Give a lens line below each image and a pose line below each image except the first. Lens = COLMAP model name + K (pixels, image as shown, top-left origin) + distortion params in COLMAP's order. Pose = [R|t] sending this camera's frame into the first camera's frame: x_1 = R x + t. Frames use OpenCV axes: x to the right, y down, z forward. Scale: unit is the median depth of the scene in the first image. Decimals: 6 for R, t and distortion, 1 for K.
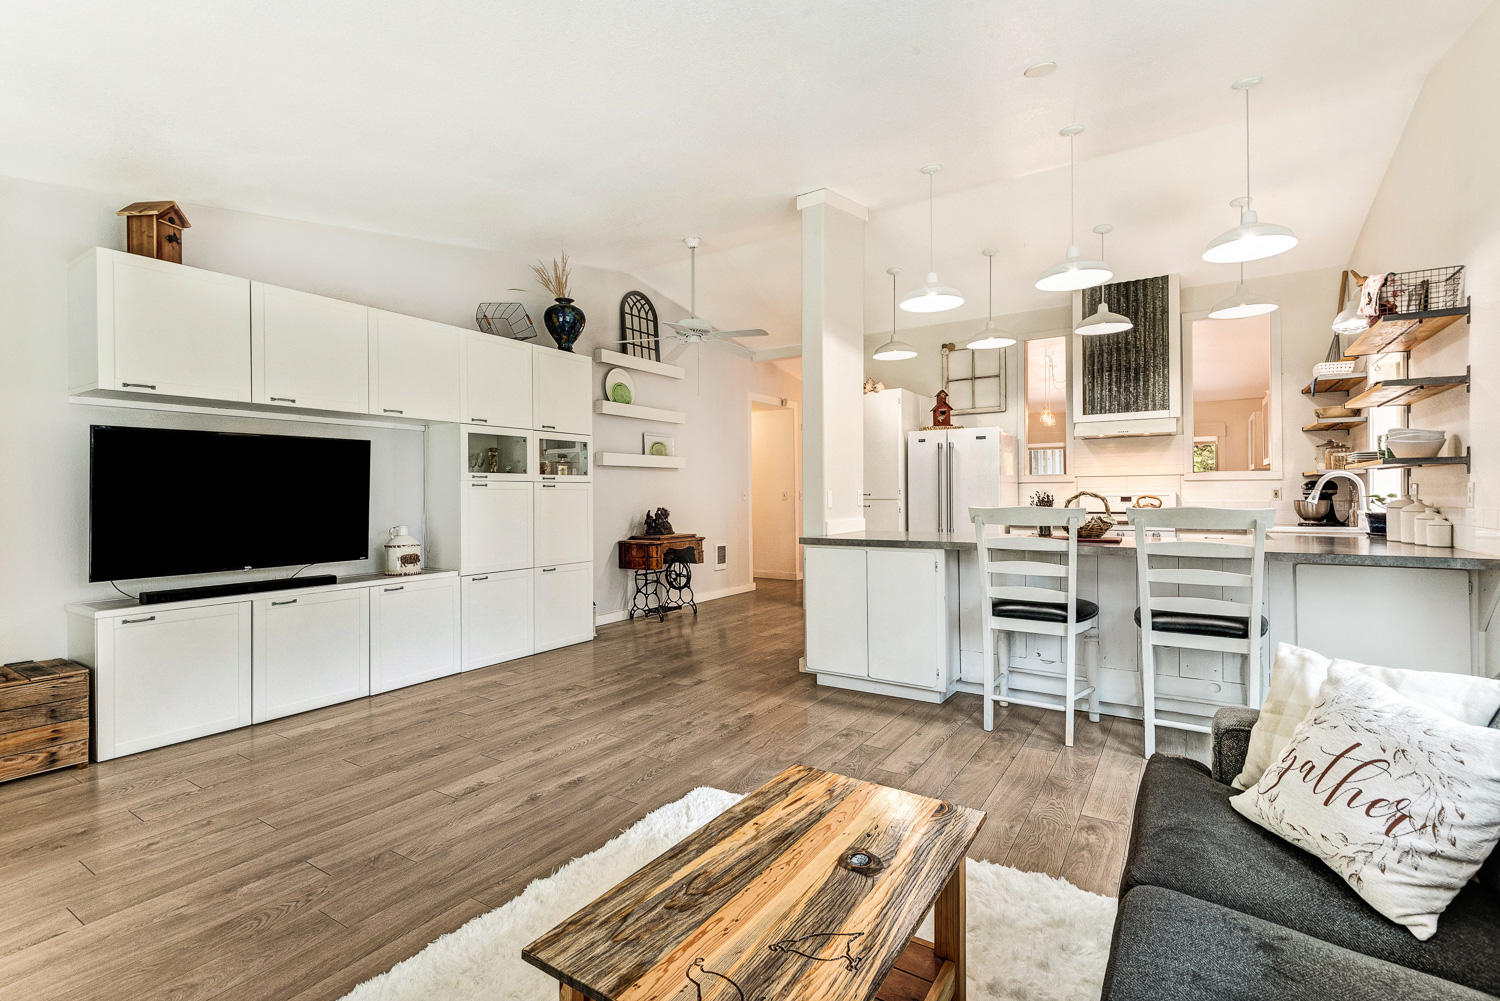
lens RADIAL K [[689.2, 0, 739.4], [0, 689.2, 493.8], [0, 0, 1]] dist [0.039951, -0.023955]
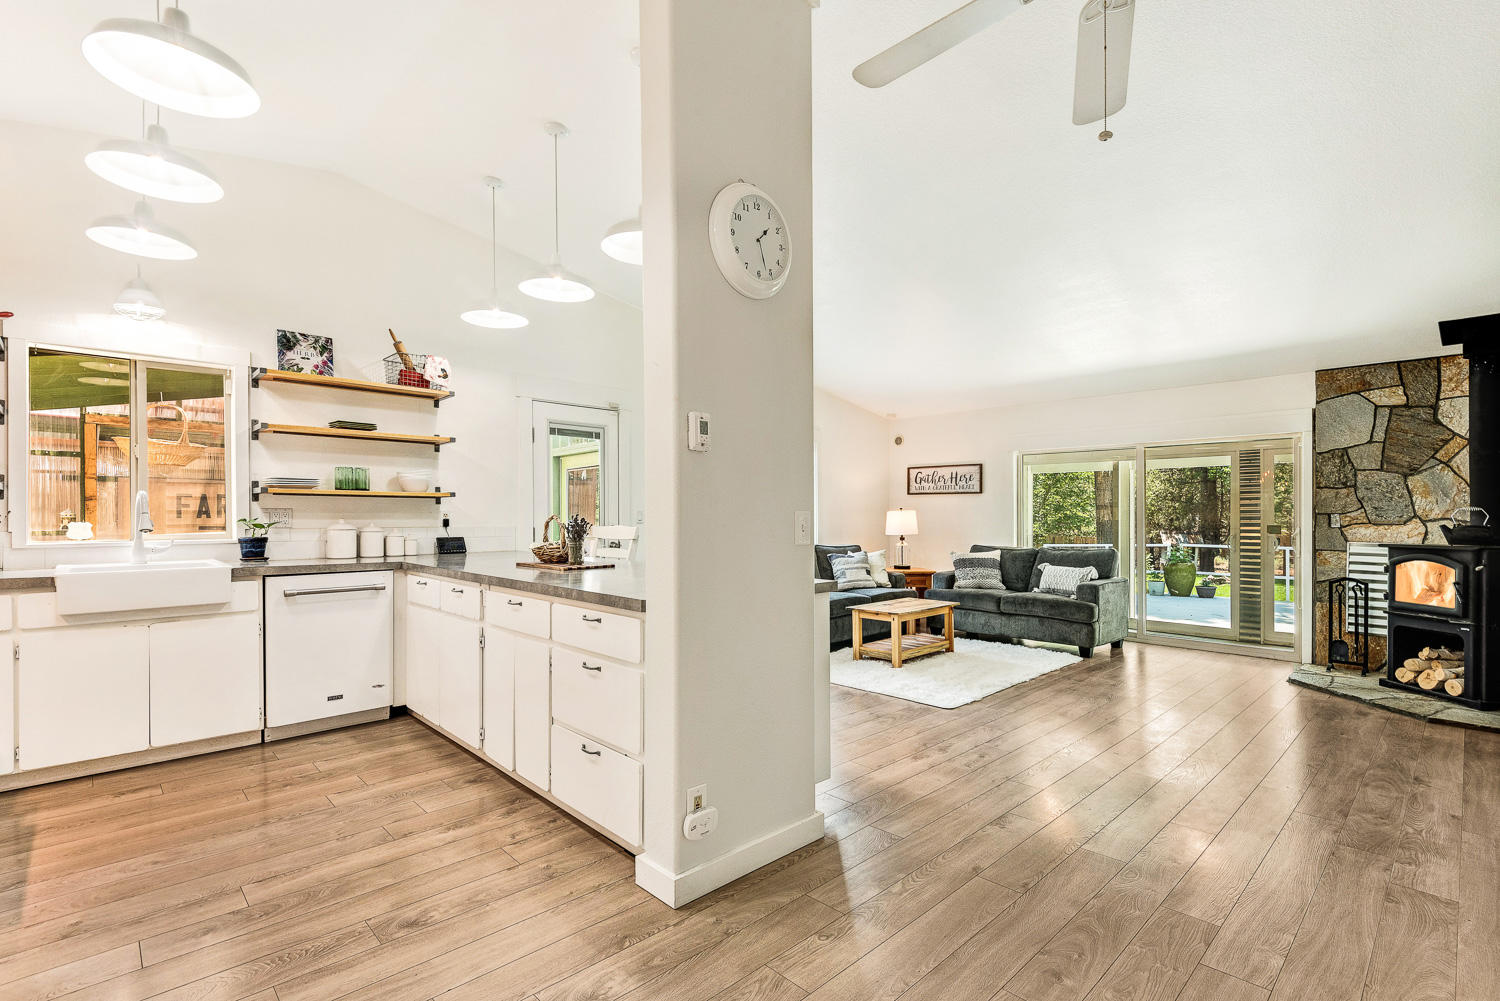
lens RADIAL K [[690.3, 0, 750.9], [0, 690.3, 519.5], [0, 0, 1]] dist [0.013854, -0.006831]
pose [[-0.976046, 0.000025, 0.217566, 0.030917], [0.001468, 0.999978, 0.006474, -0.002155], [-0.217561, 0.006638, -0.976024, 2.038061]]
